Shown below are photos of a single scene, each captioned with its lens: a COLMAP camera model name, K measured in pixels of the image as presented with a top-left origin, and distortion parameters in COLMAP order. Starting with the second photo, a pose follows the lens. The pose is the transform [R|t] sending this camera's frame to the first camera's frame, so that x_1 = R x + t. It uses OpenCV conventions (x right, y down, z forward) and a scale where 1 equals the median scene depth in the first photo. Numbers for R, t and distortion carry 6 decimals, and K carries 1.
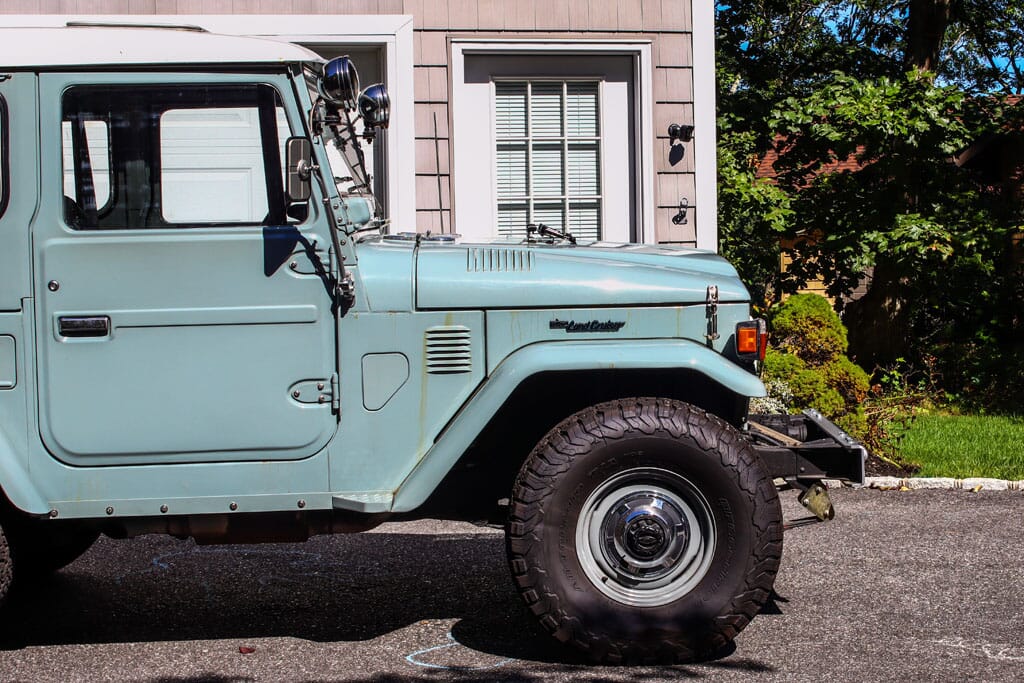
lens RADIAL K [[1665.9, 0, 512.0], [0, 1665.9, 268.1], [0, 0, 1]] dist [0.002486, -0.117013]
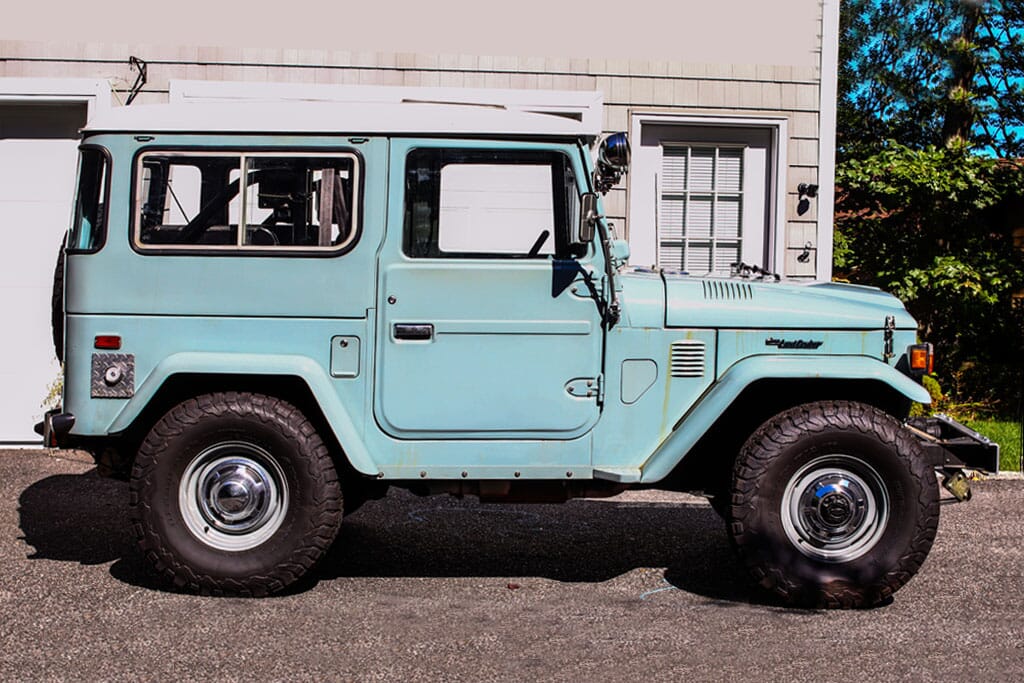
lens RADIAL K [[1392.6, 0, 512.4], [0, 1392.6, 250.6], [0, 0, 1]] dist [-0.001178, -0.024175]
pose [[0.999330, 0.031993, -0.017804, -0.155562], [-0.032410, 0.999194, -0.023664, -0.005052], [0.017033, 0.024225, 0.999561, -0.087703]]
